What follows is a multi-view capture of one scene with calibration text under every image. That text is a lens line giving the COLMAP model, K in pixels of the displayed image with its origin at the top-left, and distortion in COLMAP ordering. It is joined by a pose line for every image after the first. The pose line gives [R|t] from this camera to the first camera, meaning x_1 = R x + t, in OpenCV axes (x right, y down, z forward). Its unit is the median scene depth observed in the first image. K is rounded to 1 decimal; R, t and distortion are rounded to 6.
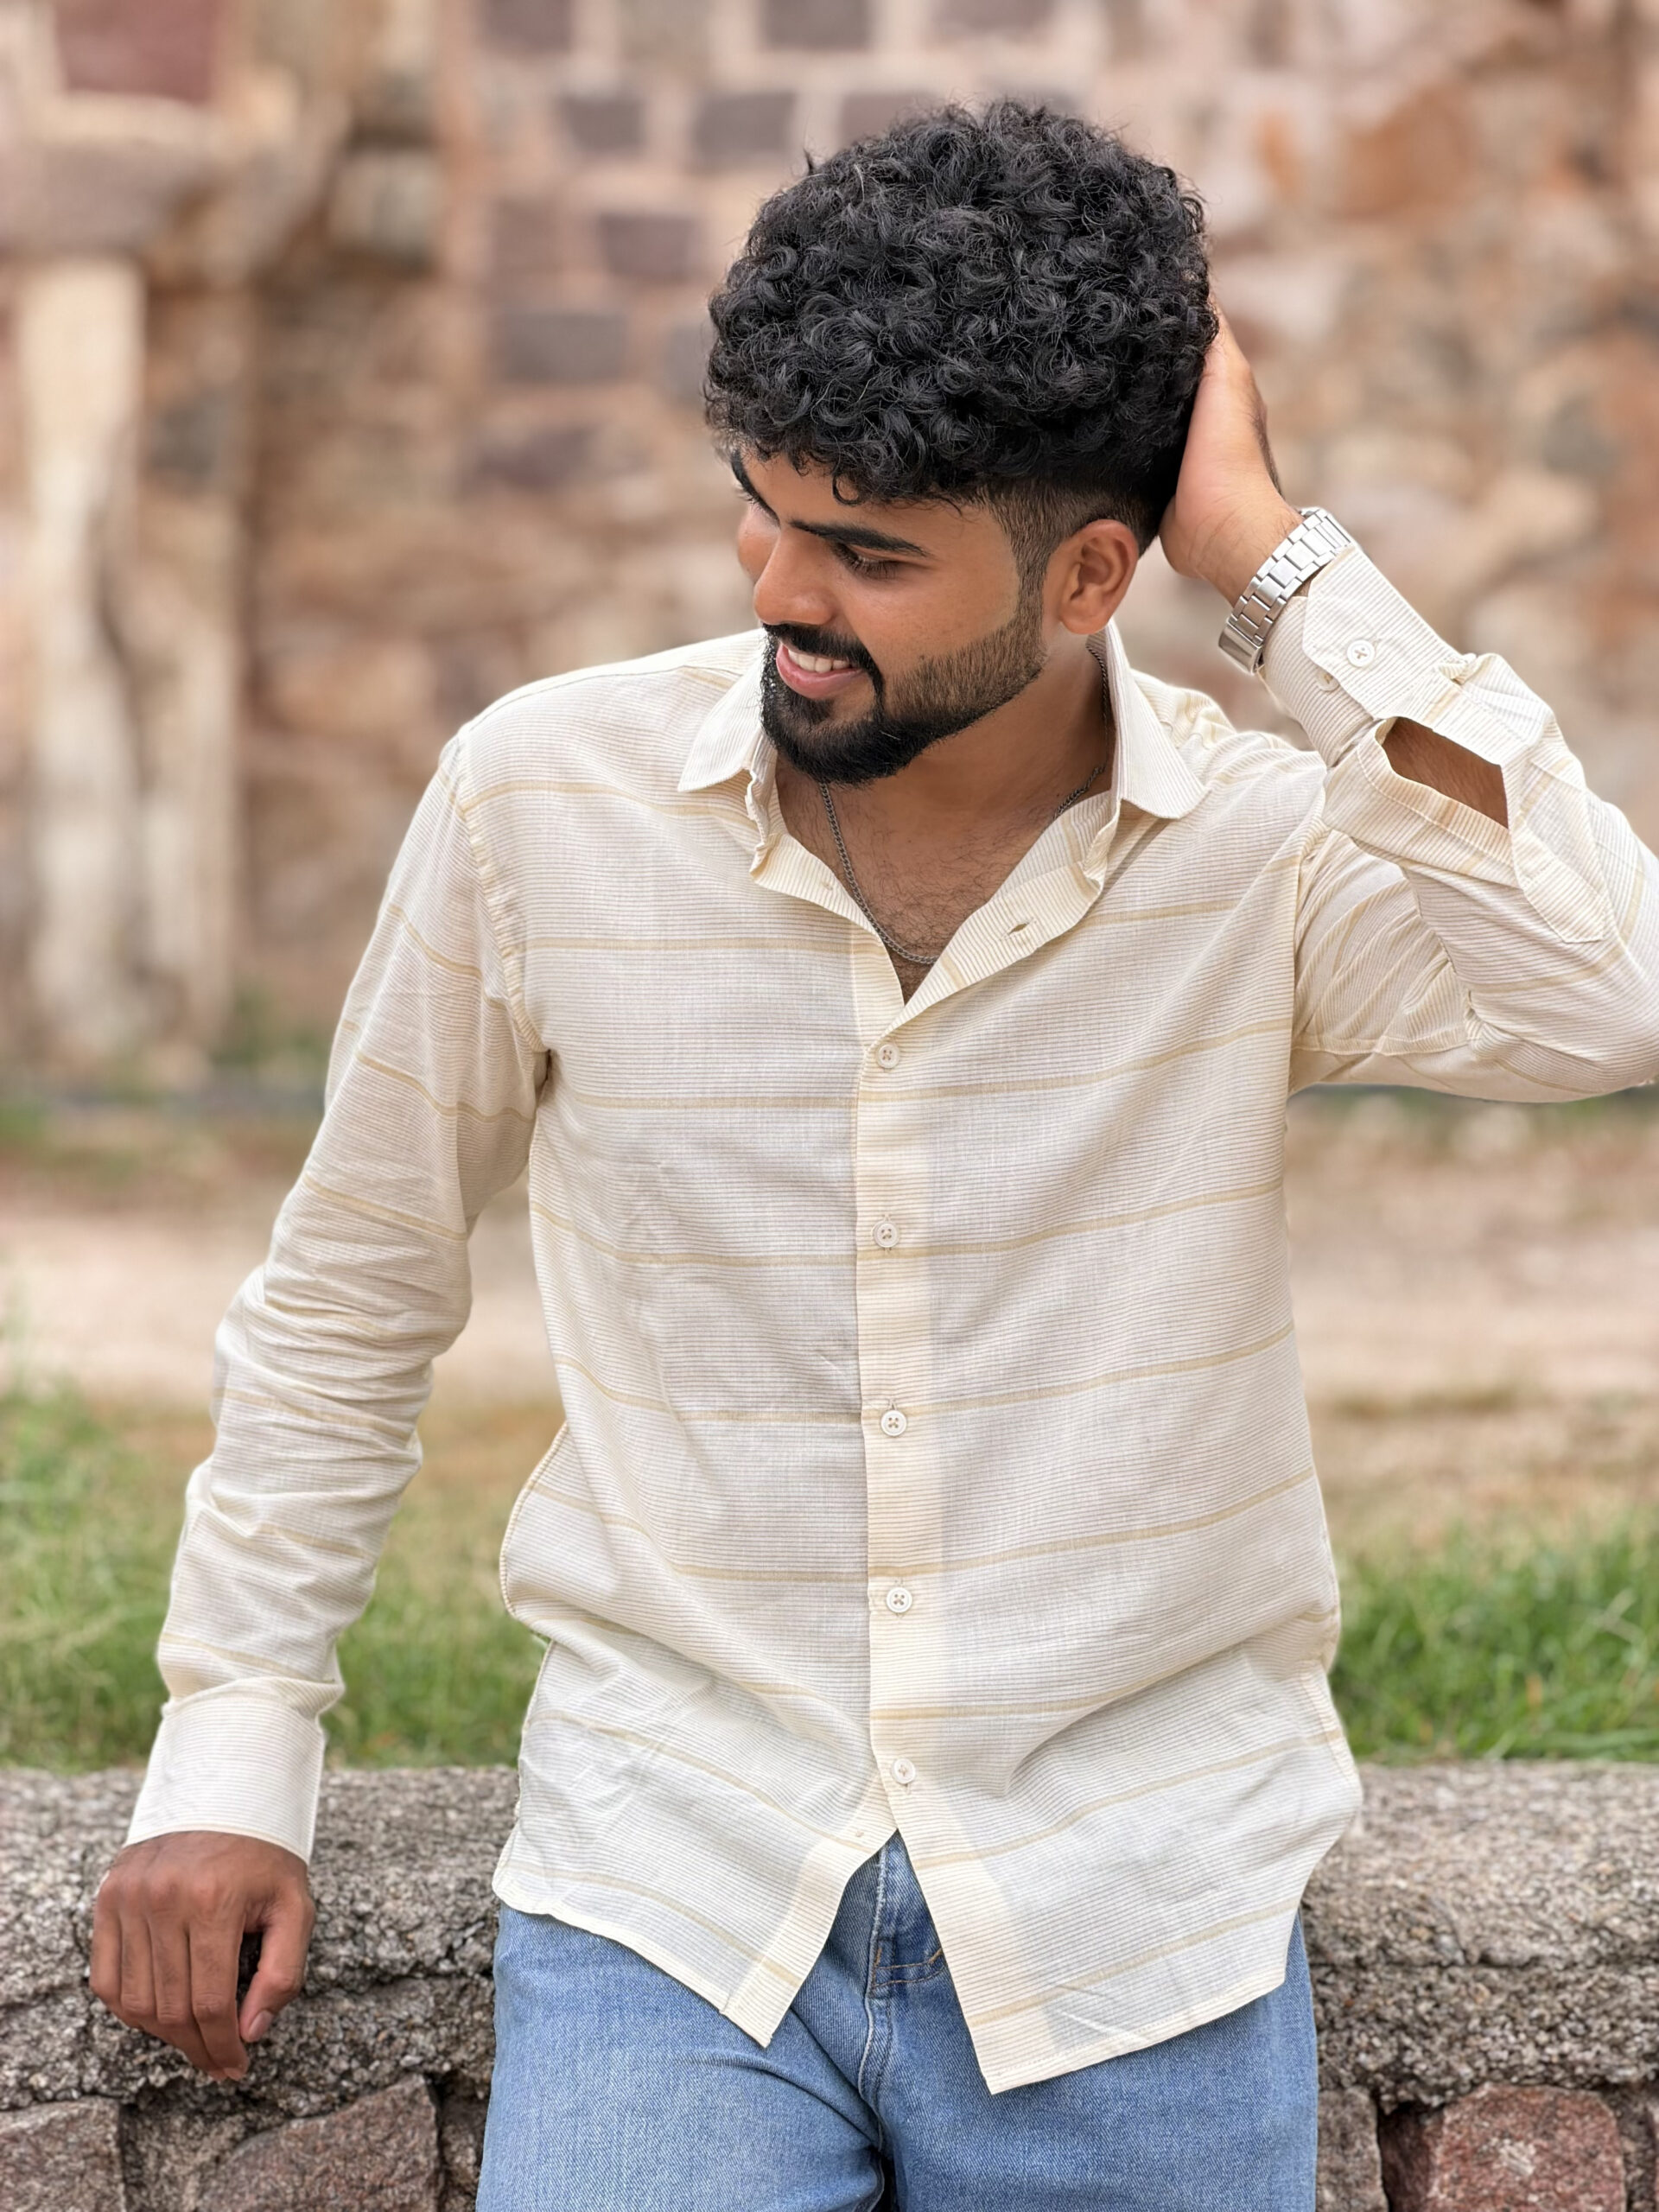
lens RADIAL K [[6346.4, 0, 822.6], [0, 6346.4, 1101.1], [0, 0, 1]] dist [0.241267, 0.000000]
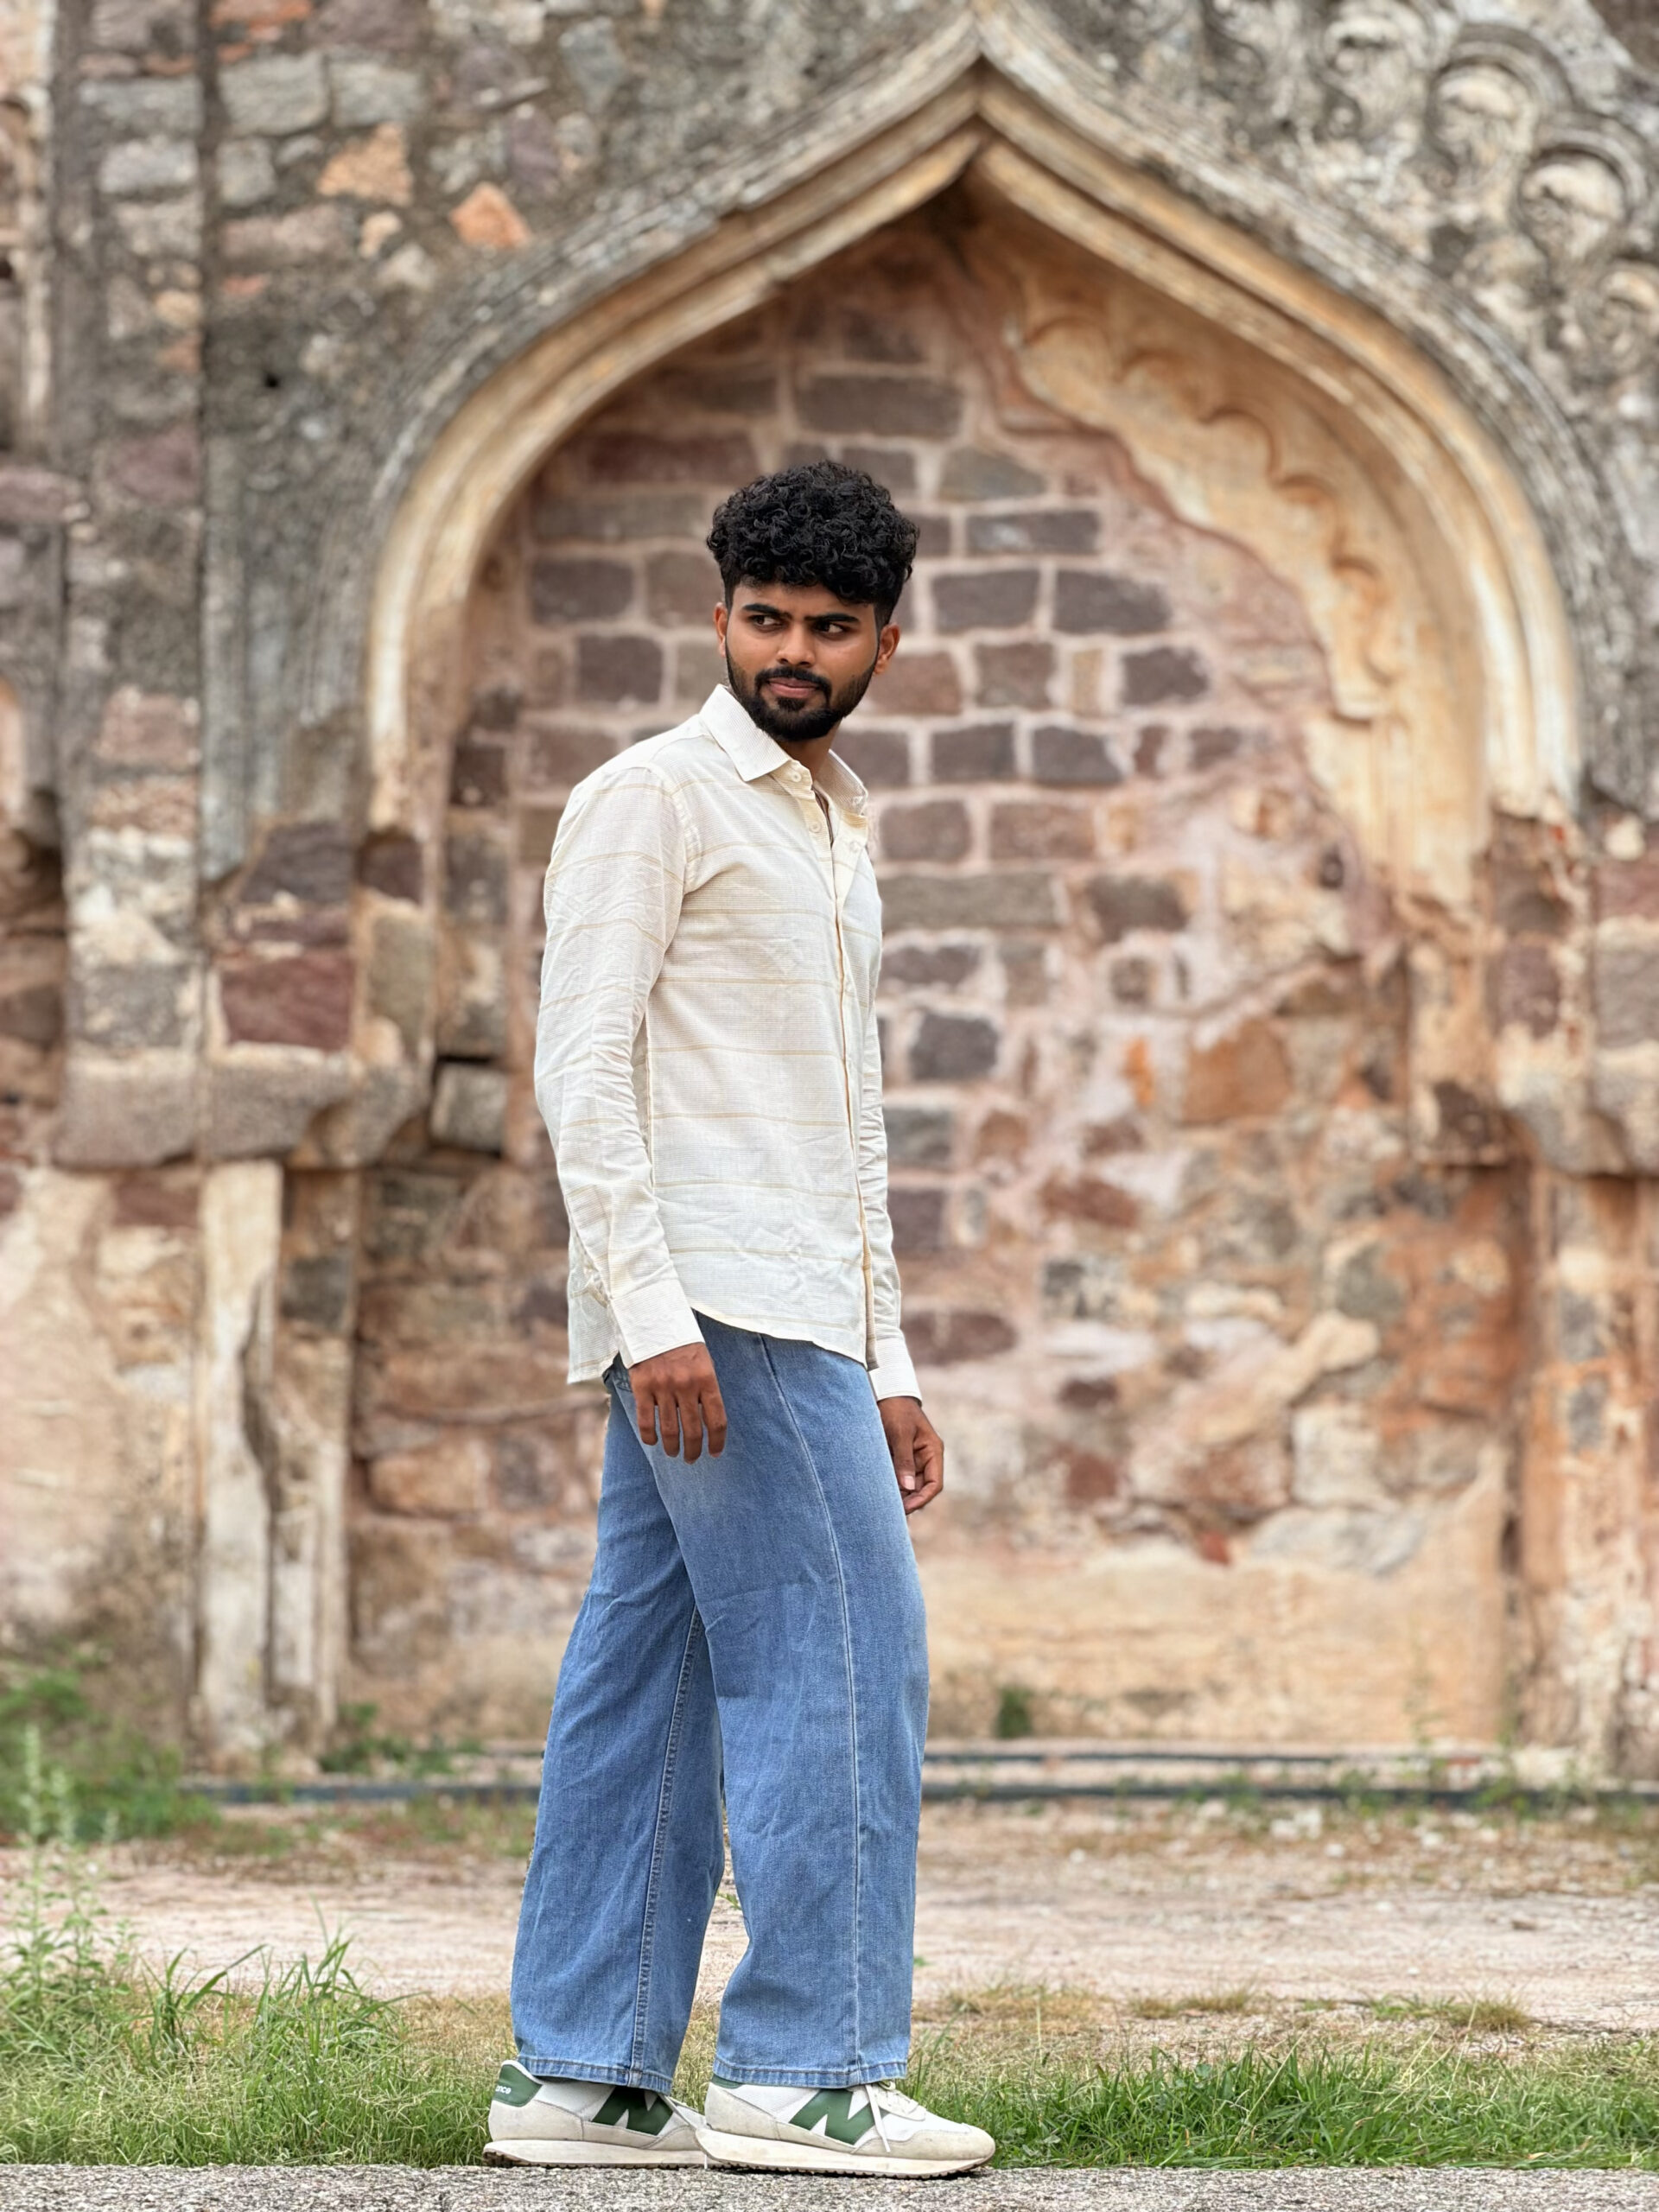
lens RADIAL K [[6420.5, 0, 826.9], [0, 6420.5, 1101.3], [0, 0, 1]] dist [0.072286, 0.000000]
pose [[0.999971, 0.003445, 0.006792, -0.002803], [-0.002727, 0.994680, -0.102974, -0.005332], [-0.007111, 0.102953, 0.994661, -0.334166]]
